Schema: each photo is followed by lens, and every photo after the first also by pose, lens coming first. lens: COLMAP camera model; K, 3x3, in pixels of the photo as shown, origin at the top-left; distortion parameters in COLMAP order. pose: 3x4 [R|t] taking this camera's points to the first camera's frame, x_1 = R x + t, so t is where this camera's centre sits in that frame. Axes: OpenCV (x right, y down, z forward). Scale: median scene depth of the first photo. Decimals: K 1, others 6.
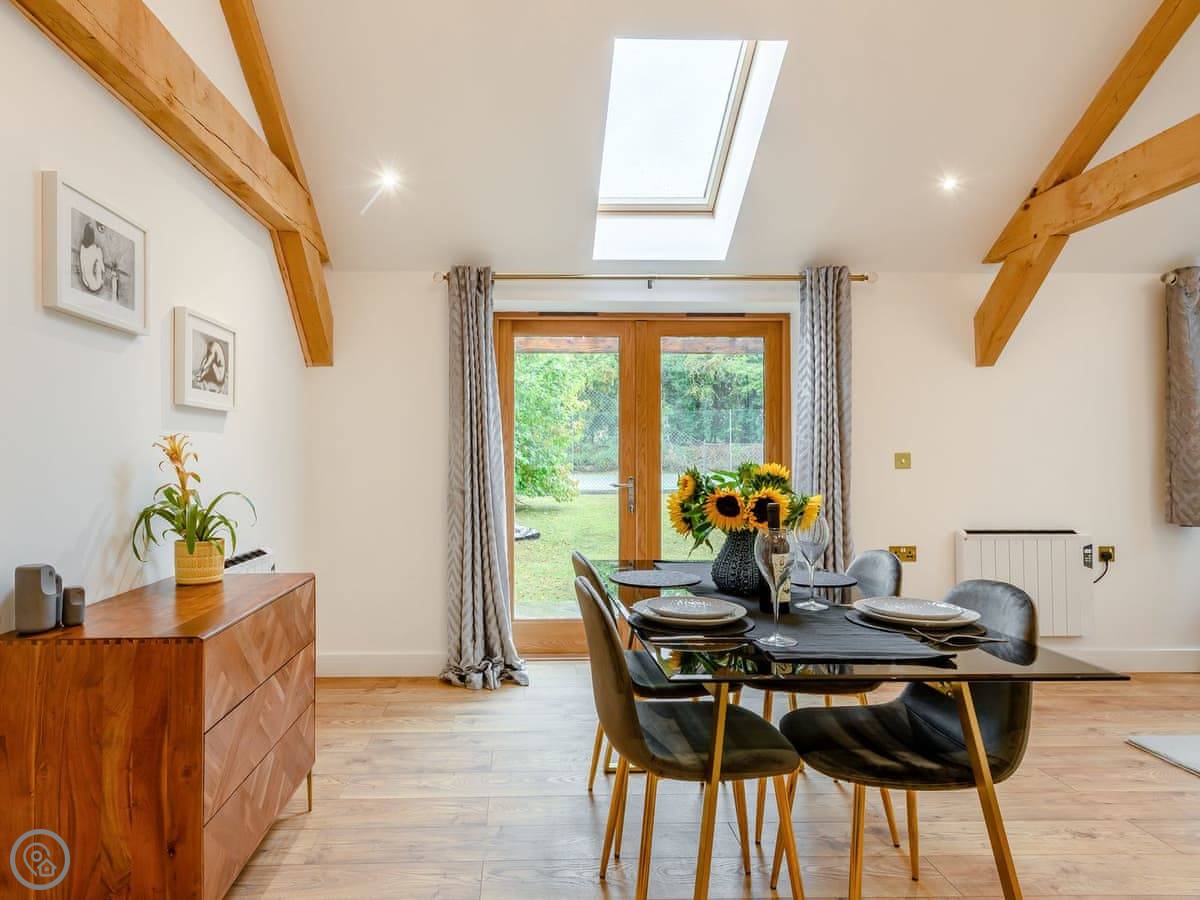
lens RADIAL K [[701.5, 0, 542.1], [0, 701.5, 454.3], [0, 0, 1]] dist [0.019624, -0.008269]
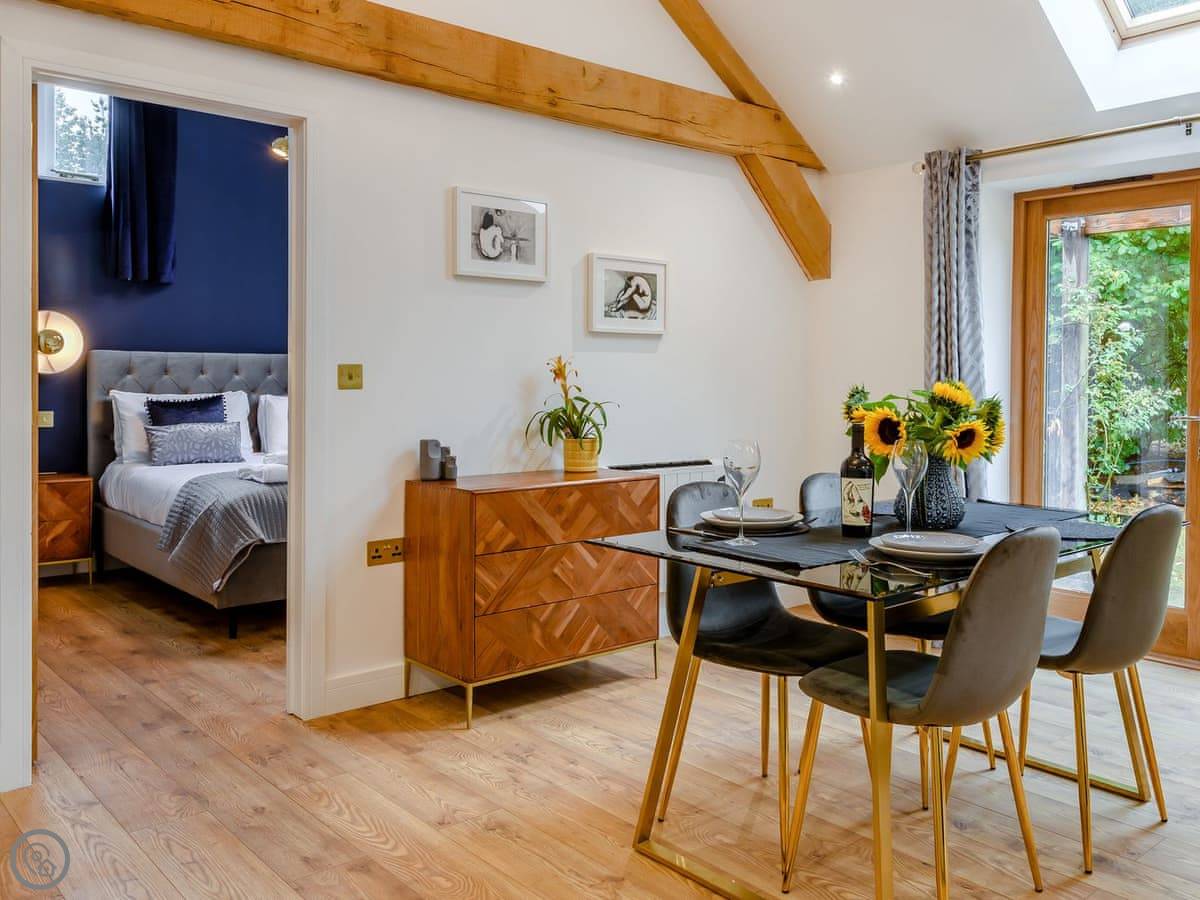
lens RADIAL K [[1017.9, 0, 694.7], [0, 1017.9, 390.3], [0, 0, 1]] dist [0.024650, -0.014317]
pose [[0.668890, 0.015513, -0.743200, 0.647647], [-0.004160, 0.999845, 0.017126, 0.001227], [0.743350, -0.008364, 0.668850, -0.048874]]
